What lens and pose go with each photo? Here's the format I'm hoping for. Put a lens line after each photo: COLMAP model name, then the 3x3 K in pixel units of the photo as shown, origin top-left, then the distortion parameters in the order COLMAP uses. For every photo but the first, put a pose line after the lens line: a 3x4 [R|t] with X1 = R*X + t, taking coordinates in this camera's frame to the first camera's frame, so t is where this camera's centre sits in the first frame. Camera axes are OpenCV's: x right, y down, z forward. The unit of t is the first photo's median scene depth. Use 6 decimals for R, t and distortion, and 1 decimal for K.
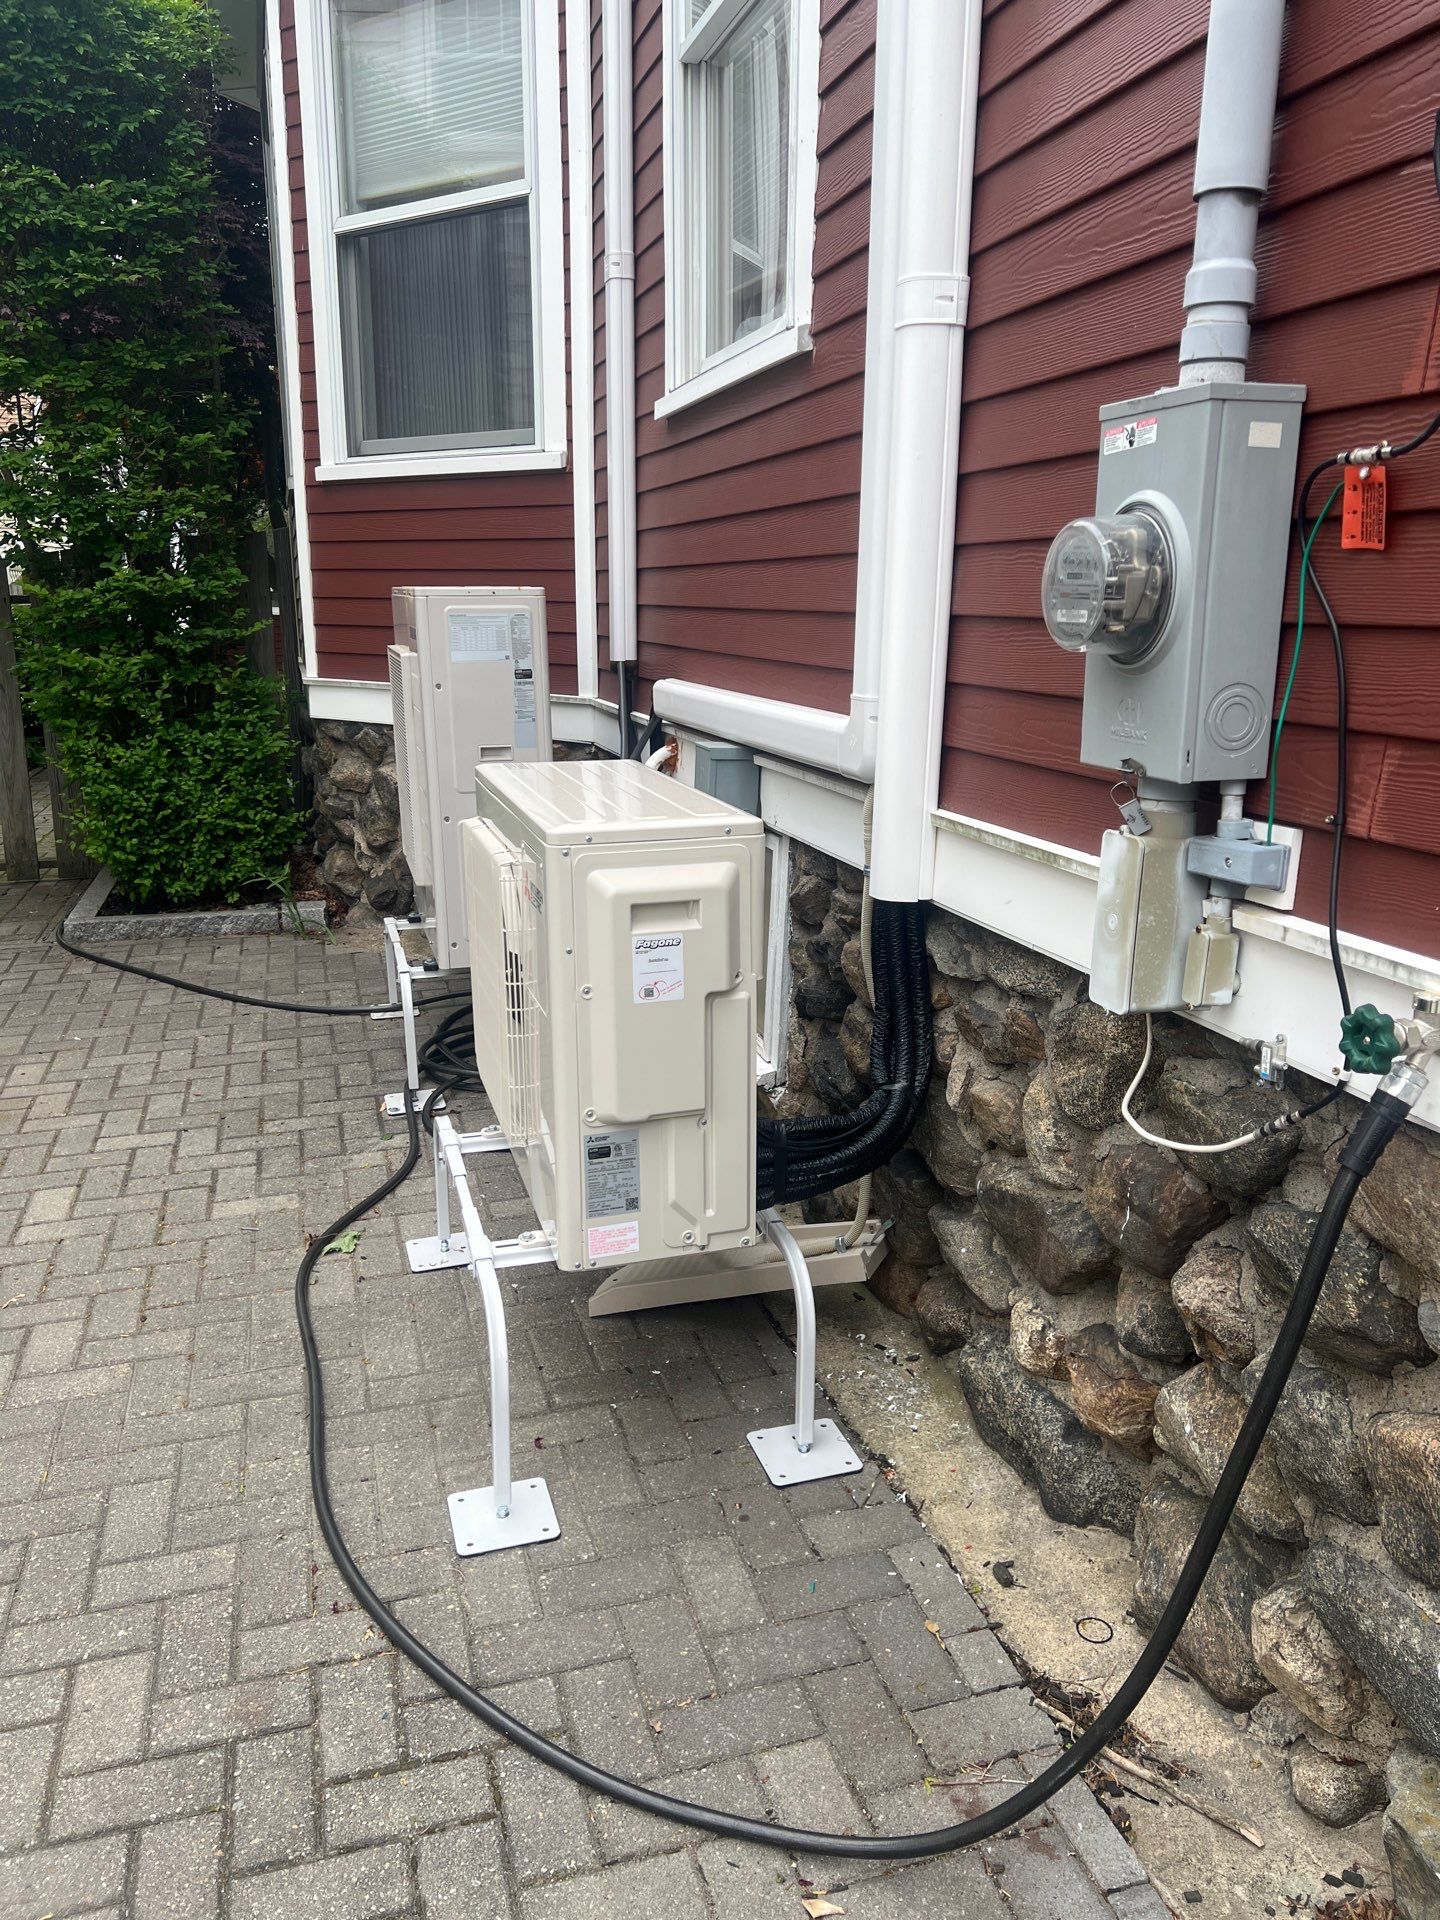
lens RADIAL K [[1431.4, 0, 720.5], [0, 1431.4, 964.8], [0, 0, 1]] dist [0.020571, -0.048144]
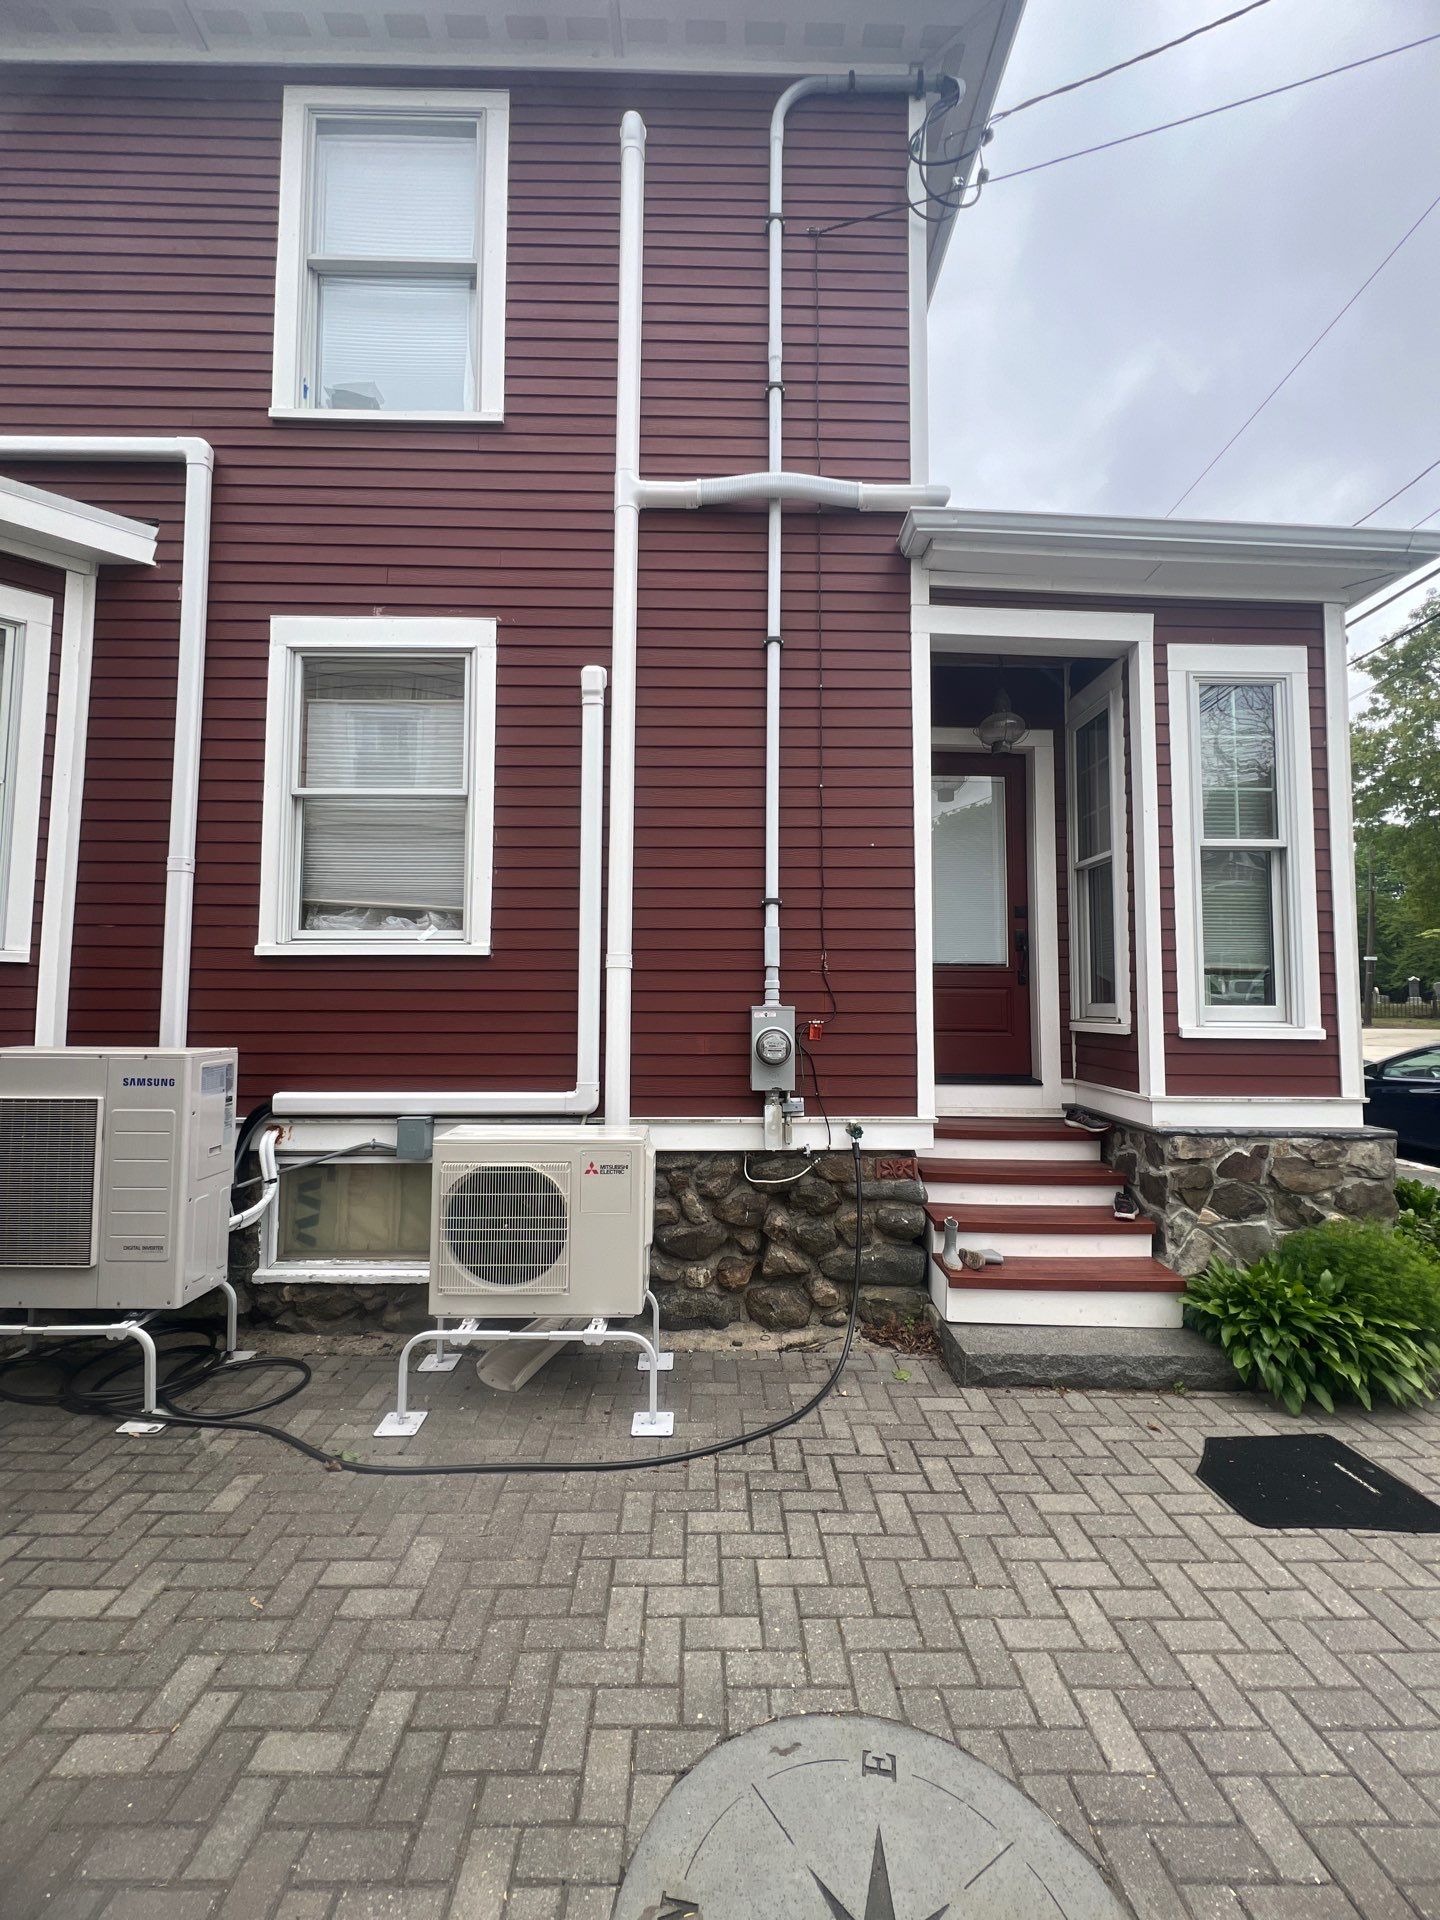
lens RADIAL K [[774.5, 0, 720.9], [0, 774.5, 956.3], [0, 0, 1]] dist [-0.000292, -0.000080]
pose [[0.270176, 0.054657, 0.961258, -1.699167], [0.237015, 0.963888, -0.121423, -0.237875], [-0.933182, 0.260638, 0.247465, 0.409976]]
